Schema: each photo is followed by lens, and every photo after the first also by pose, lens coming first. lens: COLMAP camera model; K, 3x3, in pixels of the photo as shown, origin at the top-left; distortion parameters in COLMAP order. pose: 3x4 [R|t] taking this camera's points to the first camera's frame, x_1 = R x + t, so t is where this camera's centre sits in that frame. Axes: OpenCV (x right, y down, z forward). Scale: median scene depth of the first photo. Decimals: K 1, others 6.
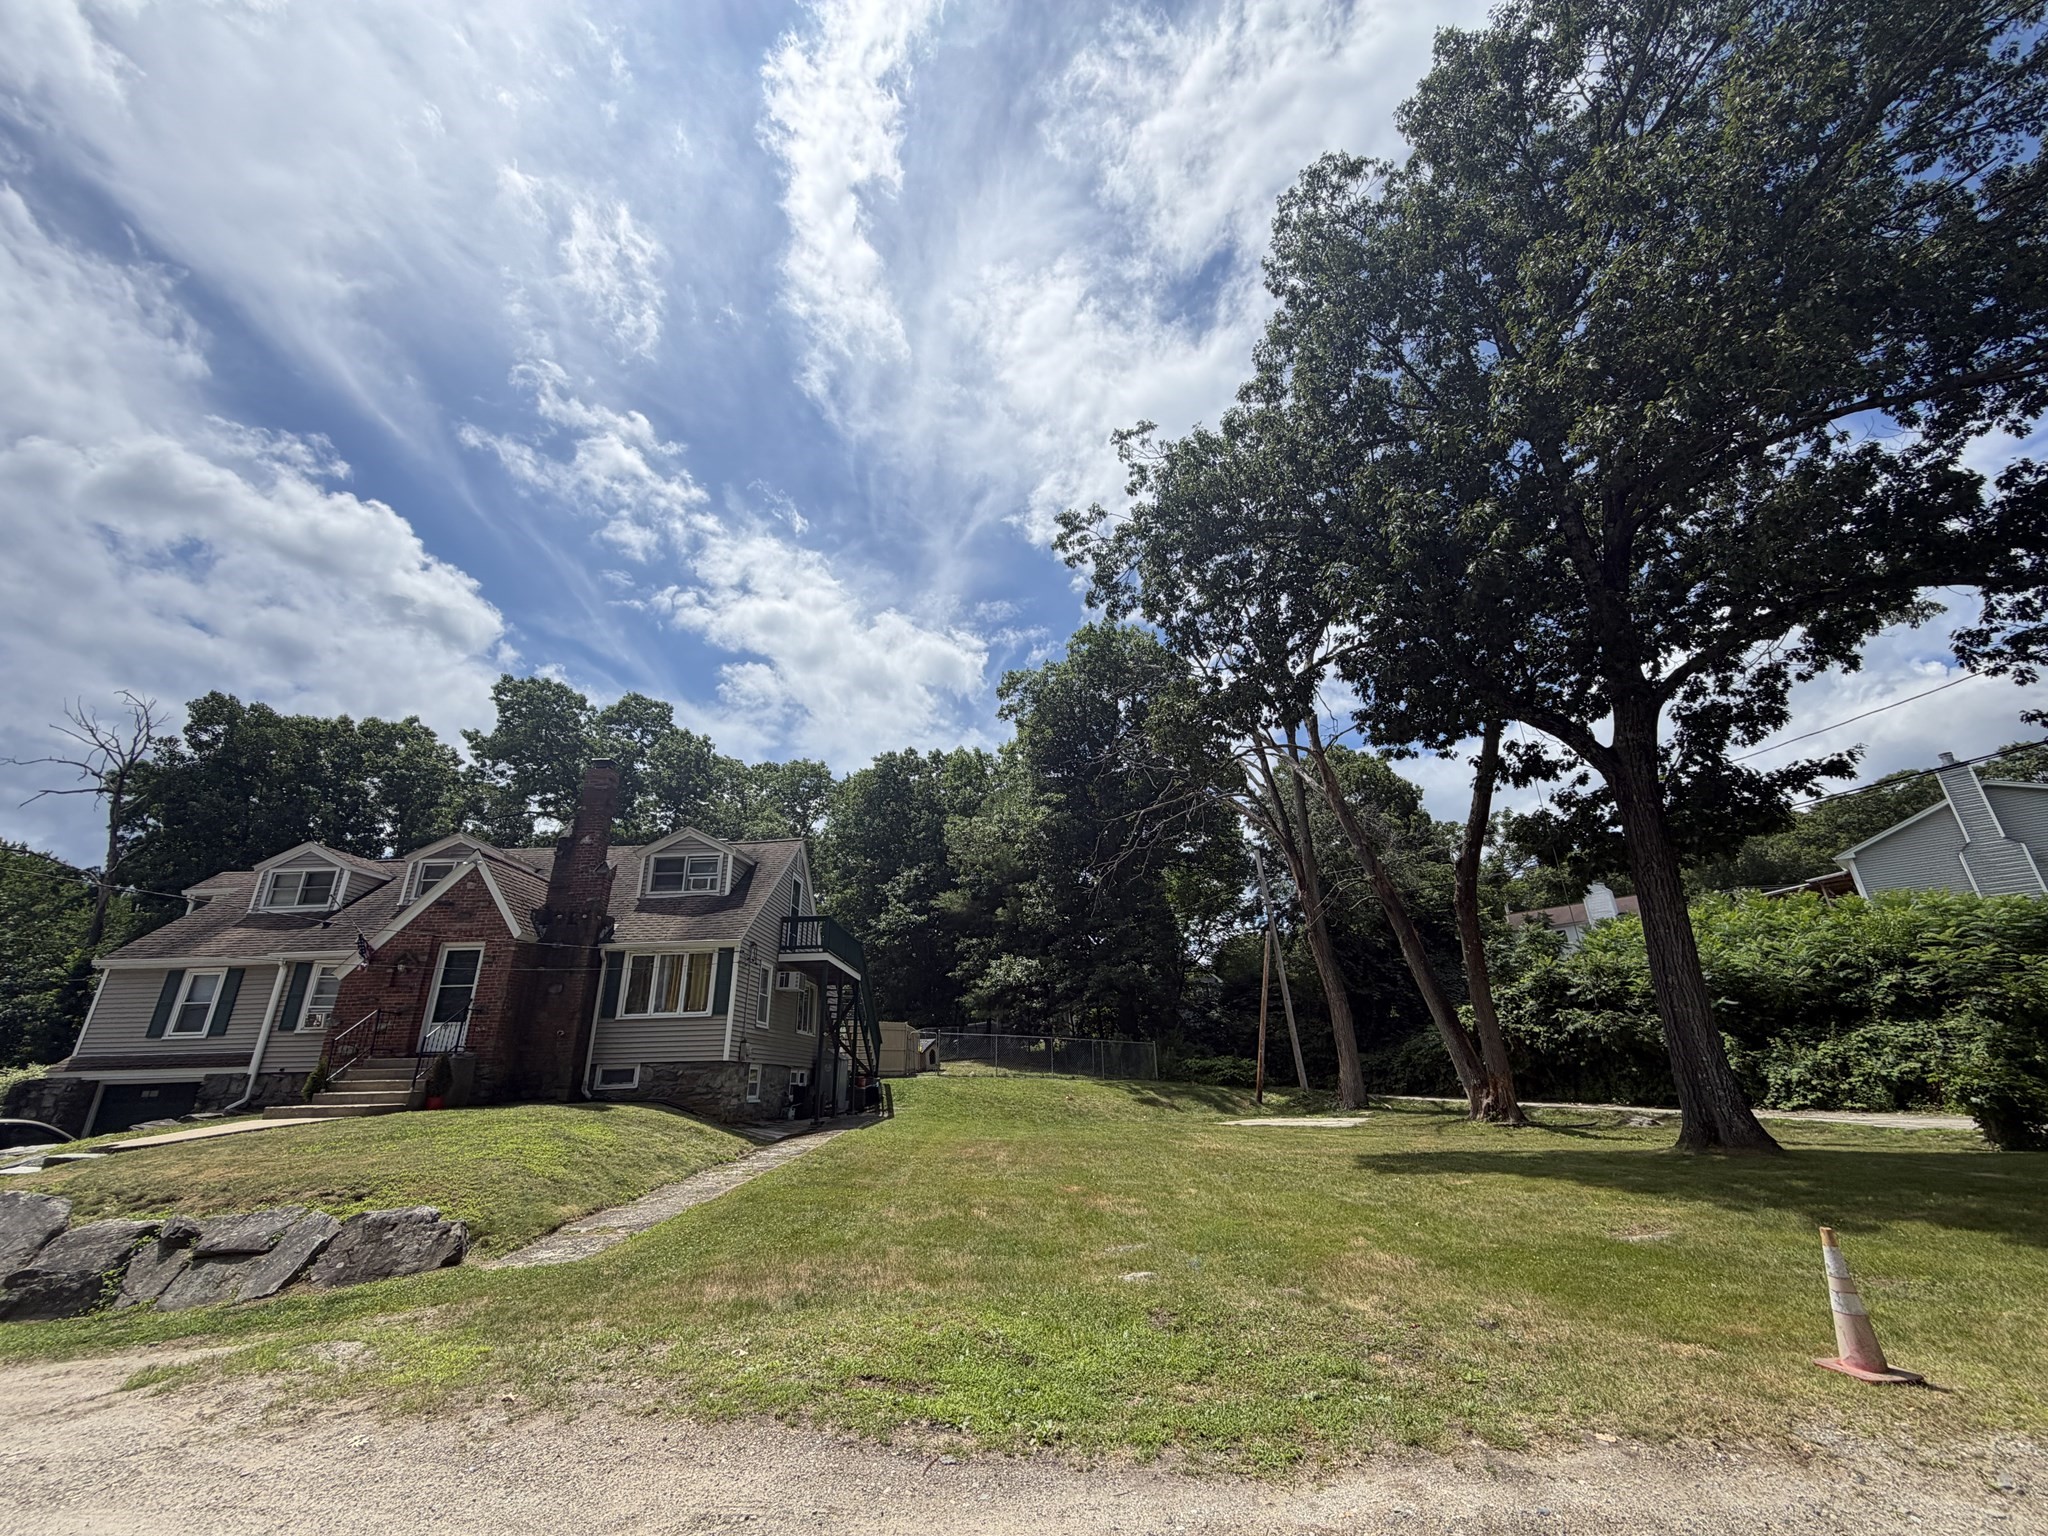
lens RADIAL K [[817.8, 0, 1027.1], [0, 817.8, 765.7], [0, 0, 1]] dist [0.000477, 0.000056]
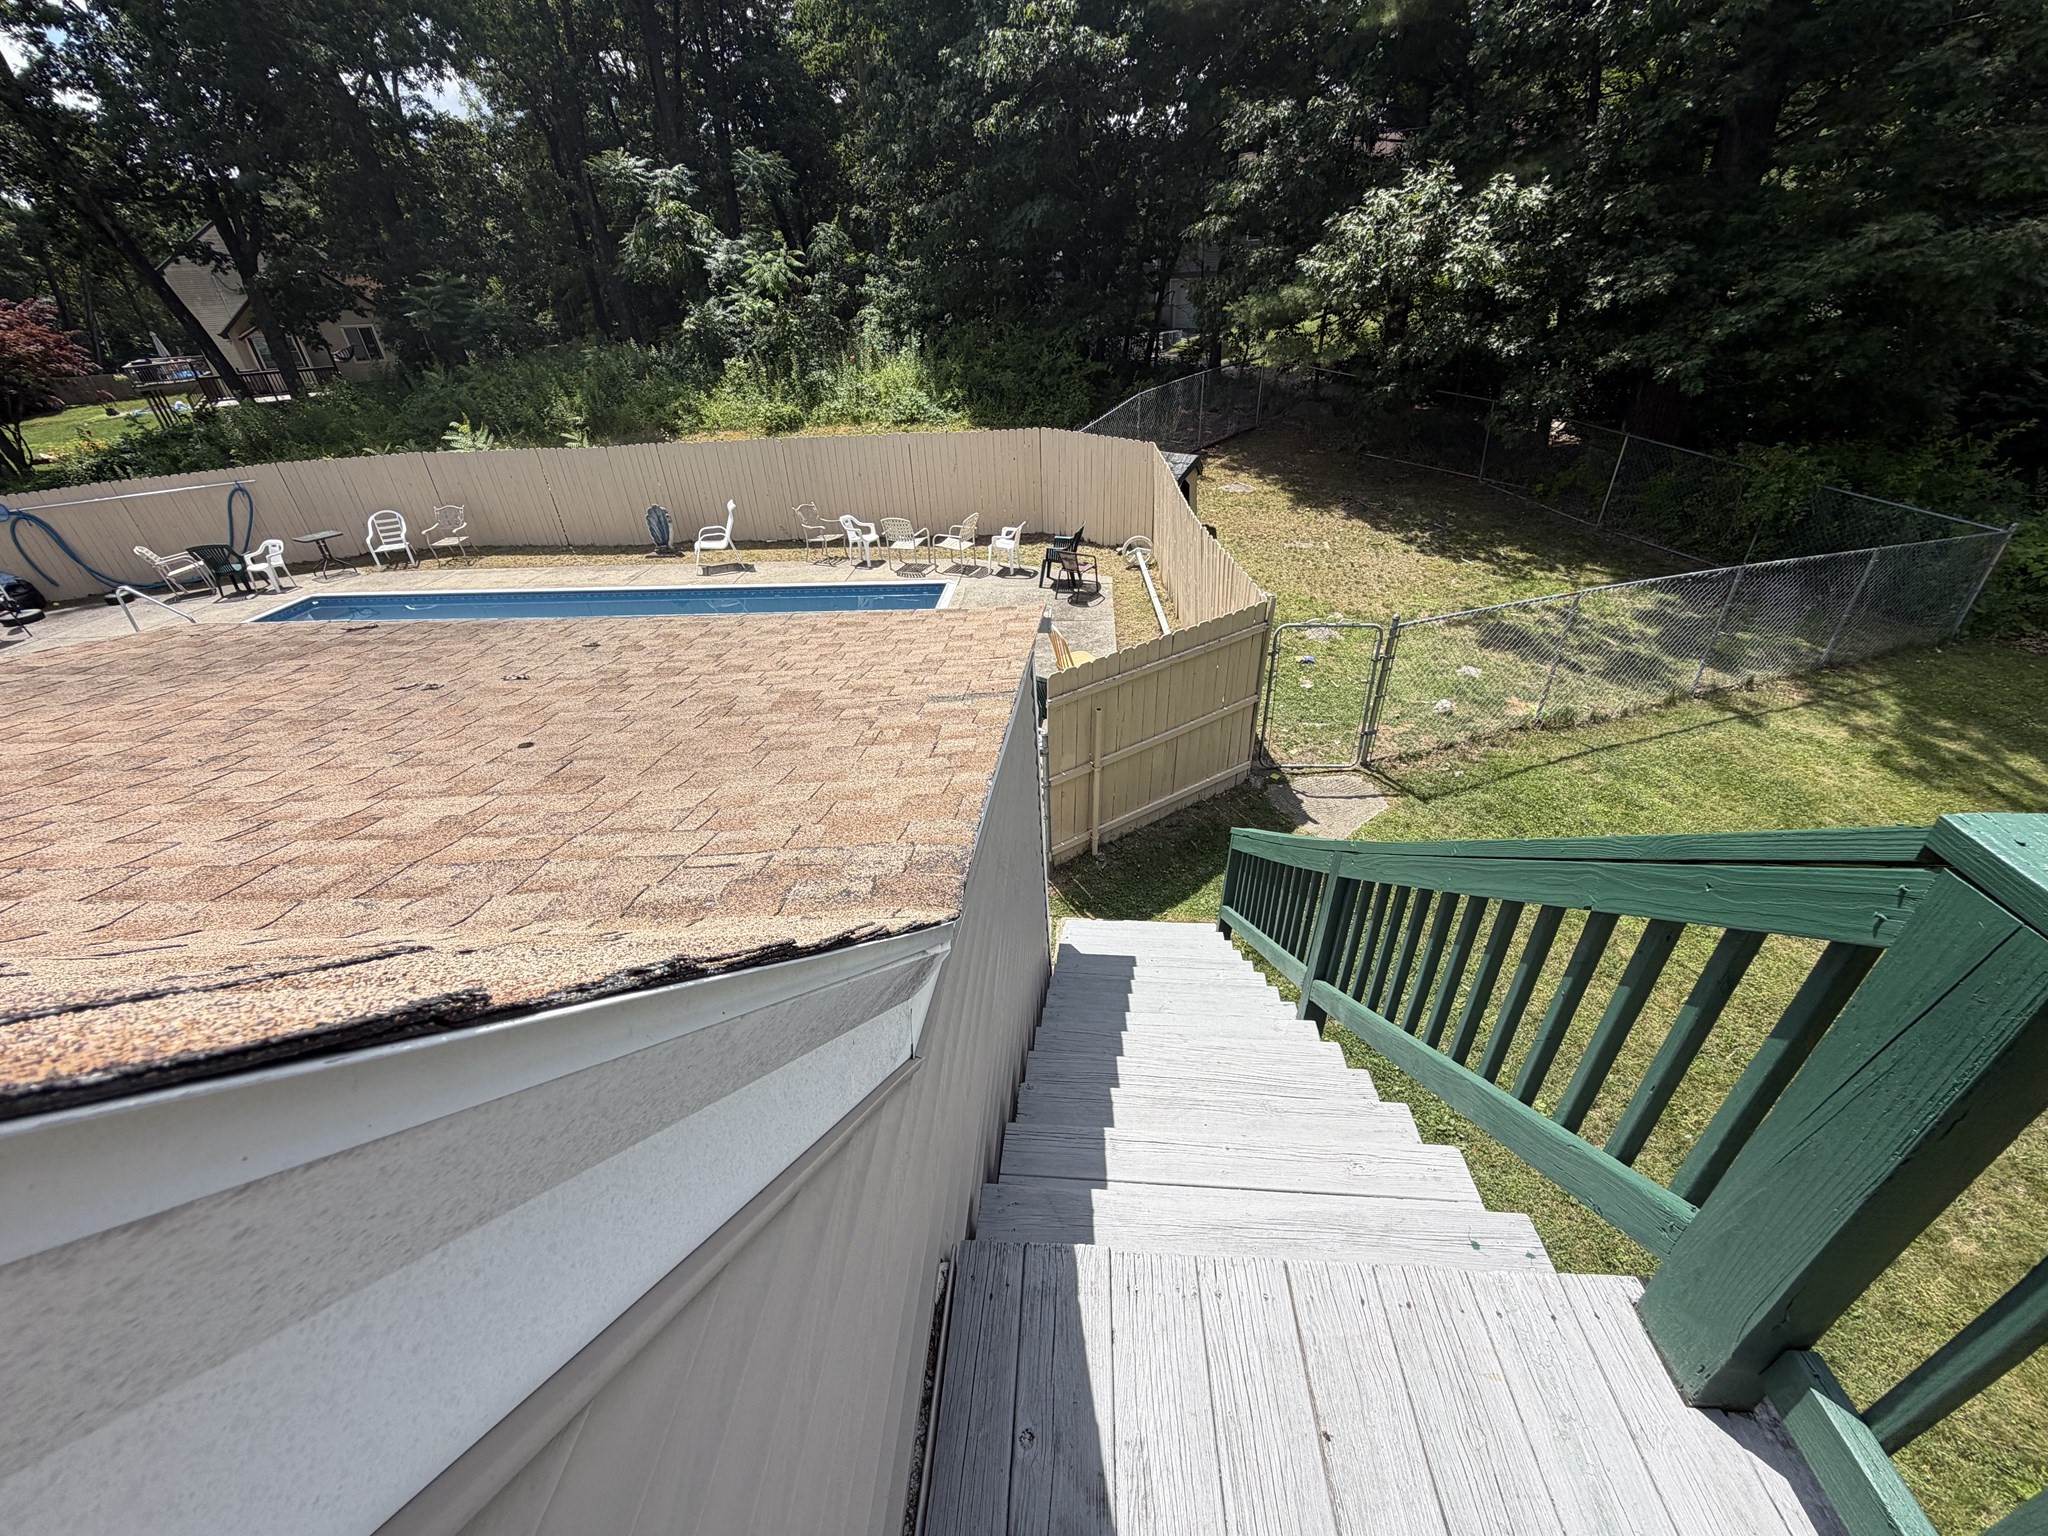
lens RADIAL K [[817.8, 0, 1019.9], [0, 817.8, 765.8], [0, 0, 1]] dist [0.000477, 0.000056]
pose [[0.997842, 0.003707, -0.065555, -0.233344], [0.049753, 0.608818, 0.791748, 0.171601], [0.042846, -0.793301, 0.607320, 0.920889]]
